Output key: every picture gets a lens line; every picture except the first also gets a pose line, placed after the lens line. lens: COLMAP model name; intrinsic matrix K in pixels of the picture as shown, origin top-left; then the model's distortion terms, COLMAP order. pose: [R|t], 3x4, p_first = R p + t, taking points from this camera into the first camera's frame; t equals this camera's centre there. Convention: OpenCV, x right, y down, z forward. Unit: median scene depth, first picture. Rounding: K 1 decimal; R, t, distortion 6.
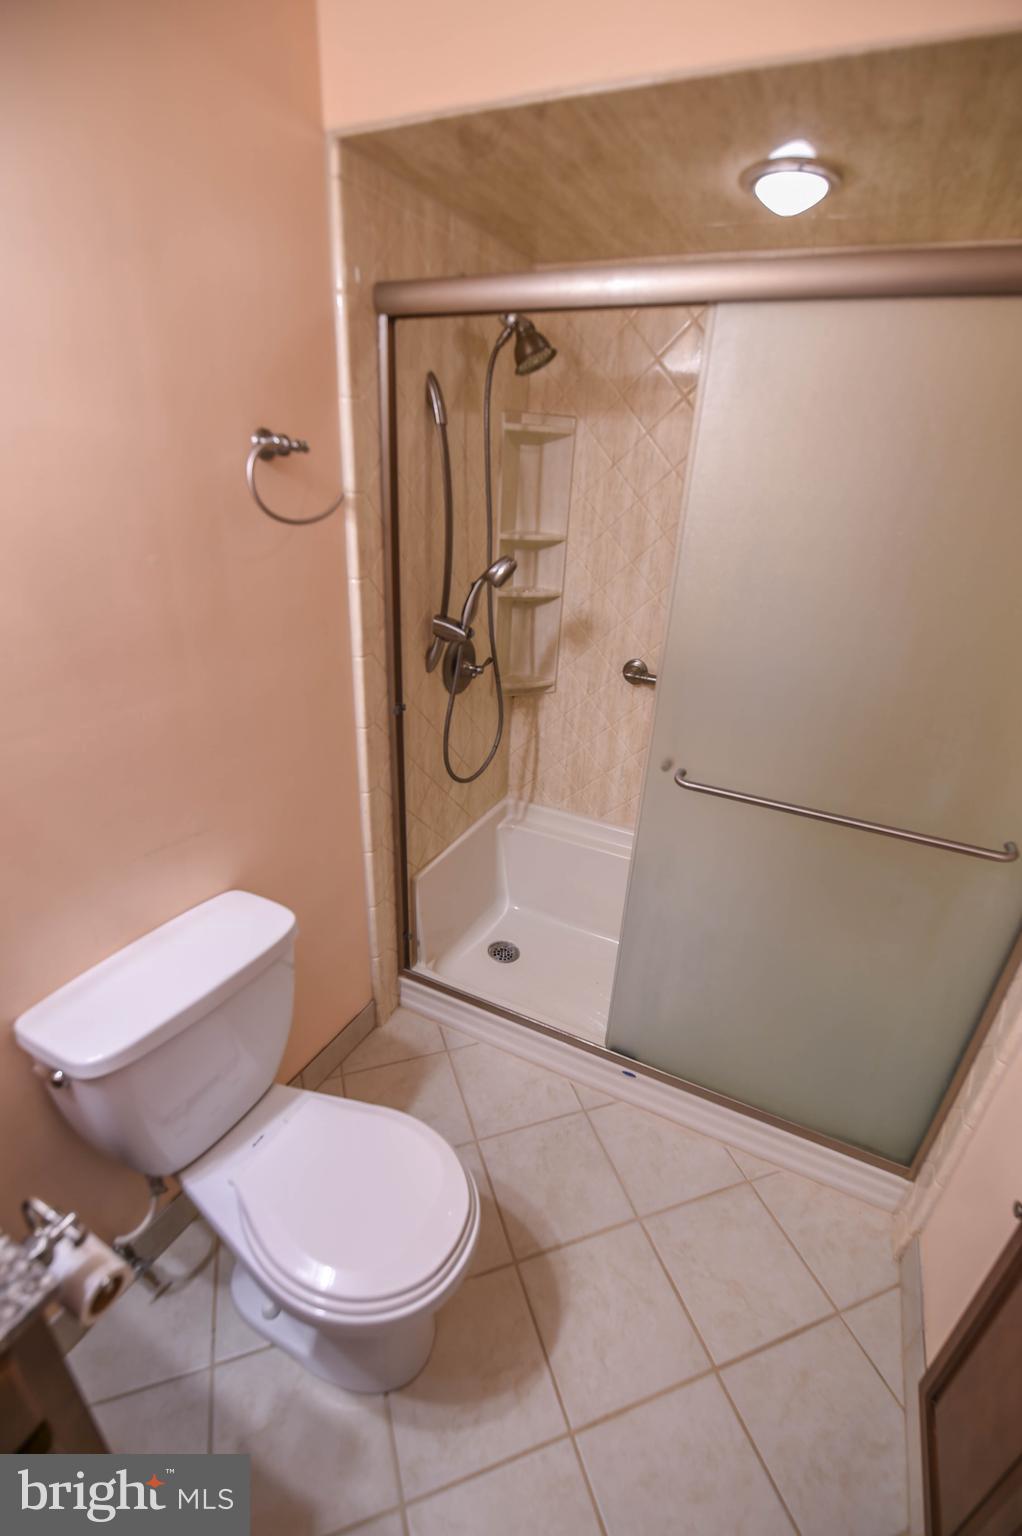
lens RADIAL K [[672.3, 0, 511.8], [0, 672.3, 775.0], [0, 0, 1]] dist [0.000678, -0.009434]
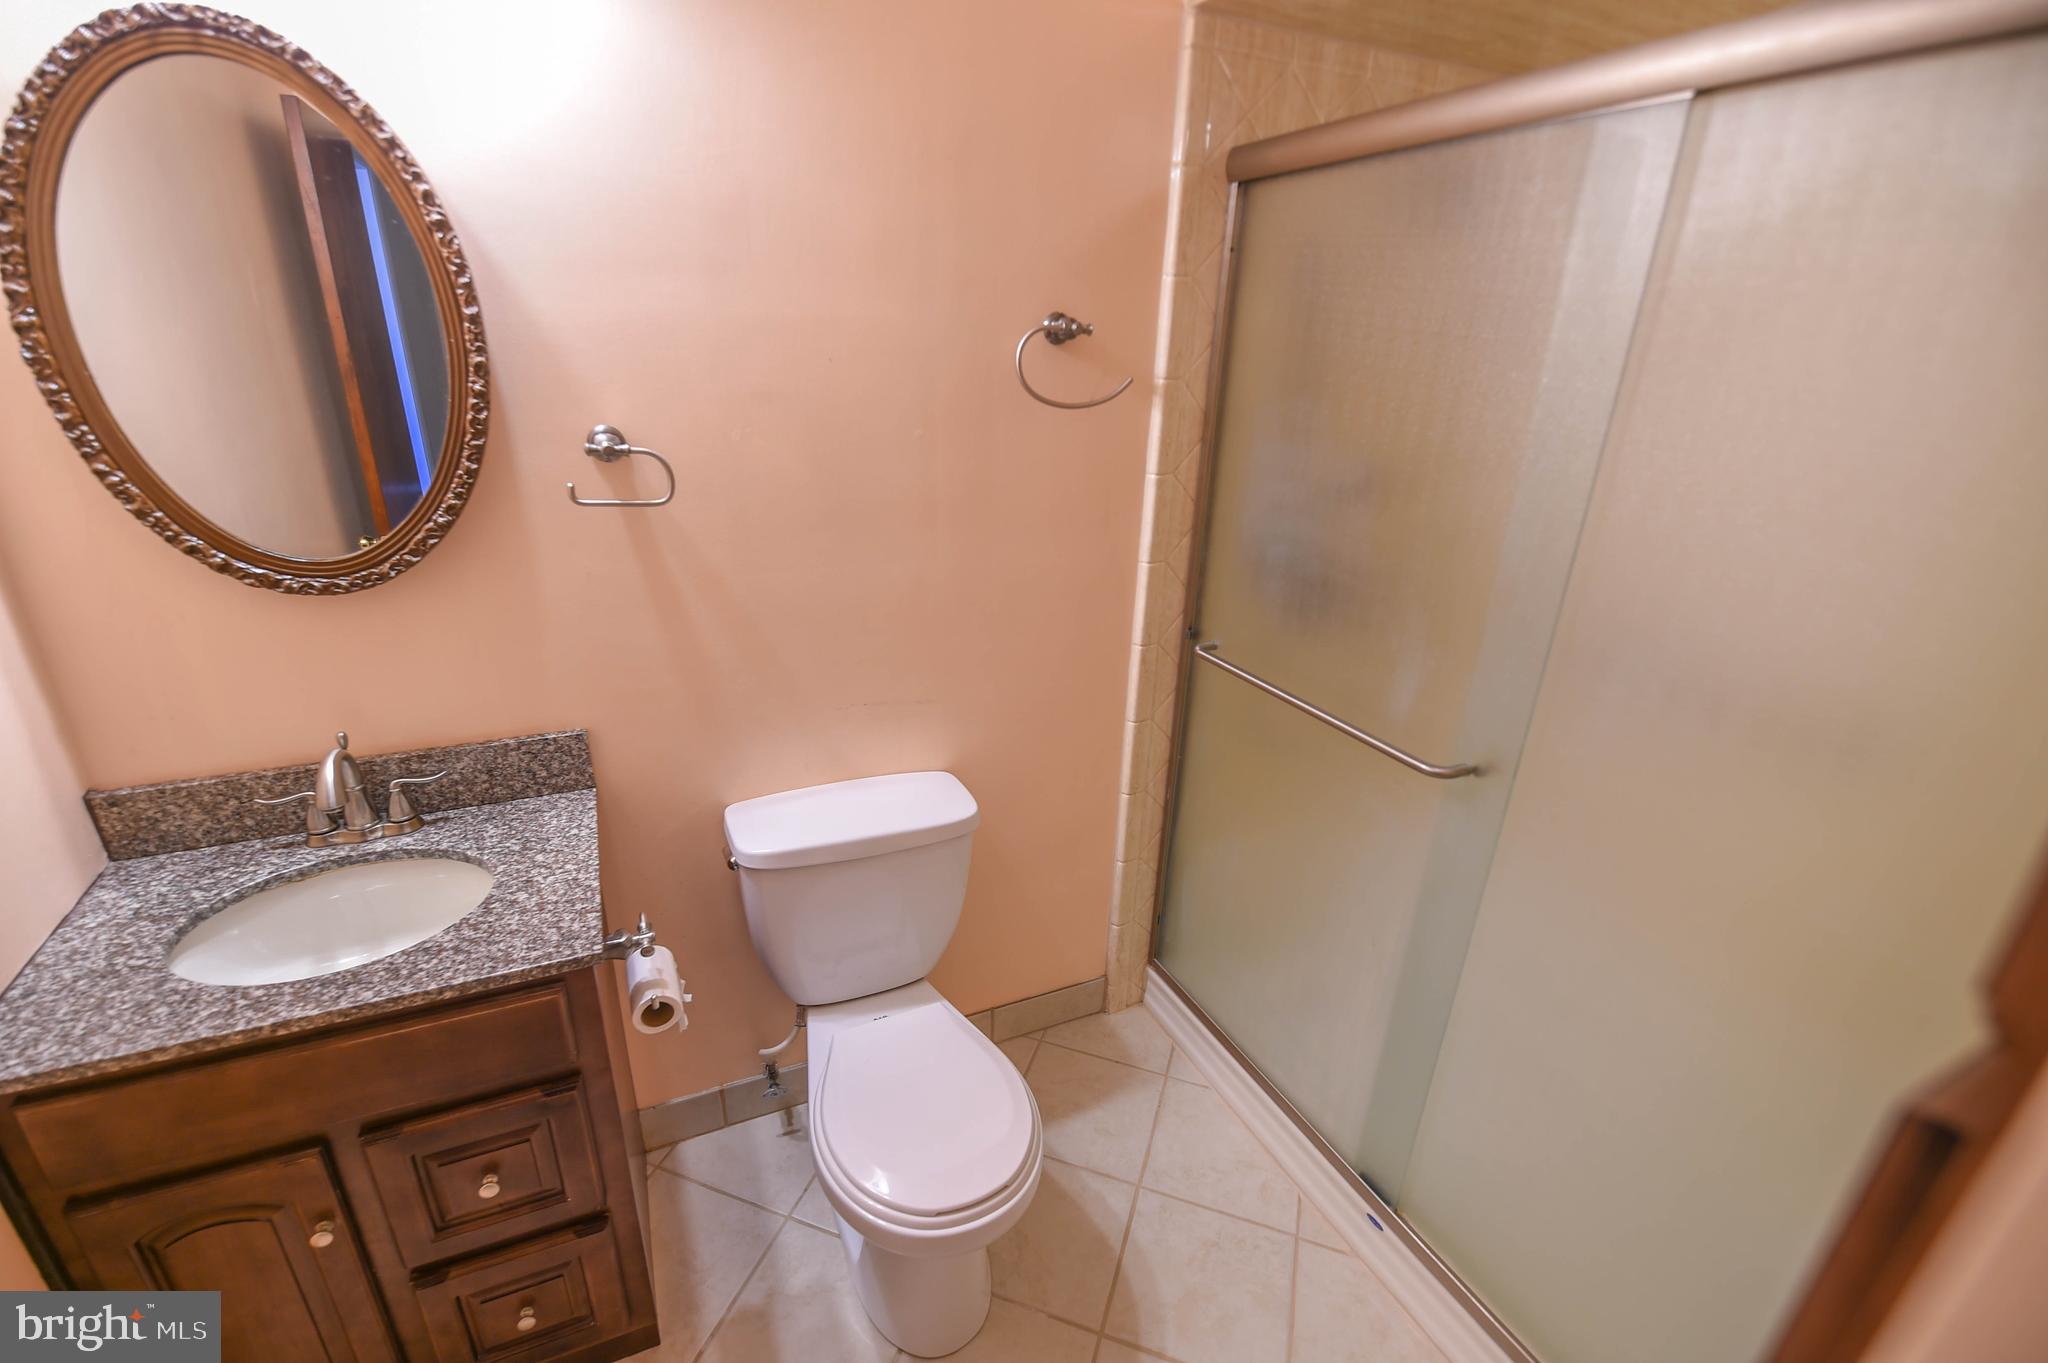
lens RADIAL K [[896.4, 0, 1011.1], [0, 896.4, 686.8], [0, 0, 1]] dist [0.000678, -0.009434]
pose [[0.777660, 0.205706, -0.594079, 0.377410], [-0.255973, 0.966684, -0.000348, 0.026213], [0.574215, 0.152338, 0.804407, -0.009575]]
